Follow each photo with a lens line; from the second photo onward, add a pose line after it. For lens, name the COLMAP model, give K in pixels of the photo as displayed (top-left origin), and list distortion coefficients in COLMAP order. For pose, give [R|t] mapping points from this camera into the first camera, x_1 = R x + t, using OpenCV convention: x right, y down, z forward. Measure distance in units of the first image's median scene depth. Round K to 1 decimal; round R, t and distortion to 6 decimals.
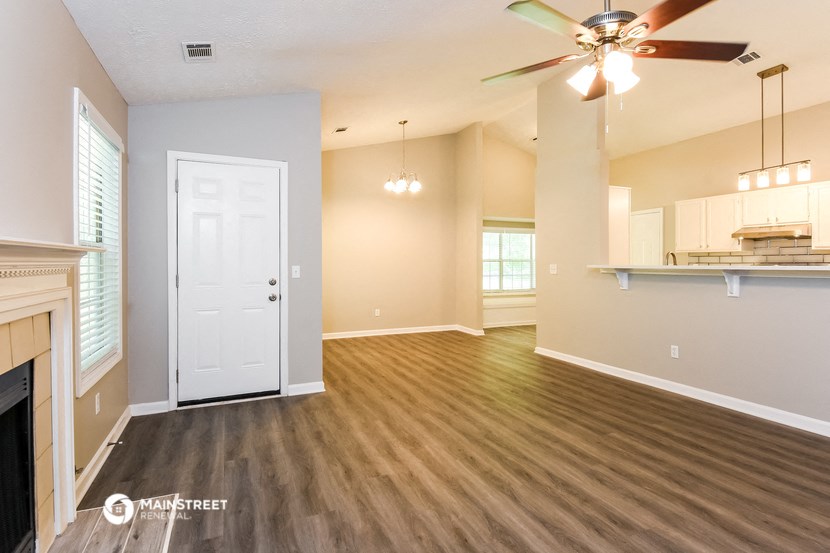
lens RADIAL K [[427.1, 0, 422.0], [0, 427.1, 266.3], [0, 0, 1]] dist [0.031655, -0.031364]
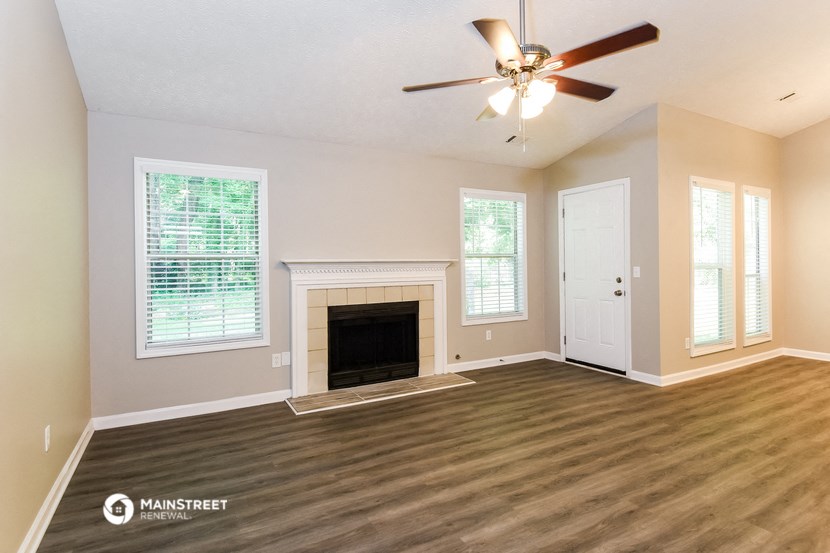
lens RADIAL K [[427.1, 0, 422.0], [0, 427.1, 266.3], [0, 0, 1]] dist [0.031655, -0.031364]
pose [[0.101699, 0.008344, -0.994780, 1.002652], [-0.001125, 0.999965, 0.008272, -0.015004], [0.994815, 0.000278, 0.101705, 0.406658]]
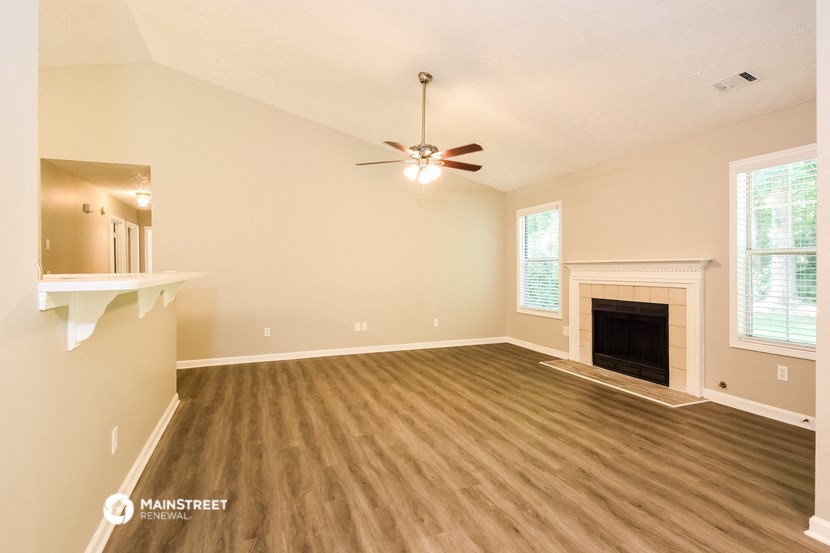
lens RADIAL K [[427.1, 0, 422.0], [0, 427.1, 266.3], [0, 0, 1]] dist [0.031655, -0.031364]
pose [[-0.999216, 0.010344, 0.038204, 0.240602], [0.010575, 0.999927, 0.005851, -0.020155], [-0.038141, 0.006250, -0.999253, 1.966838]]
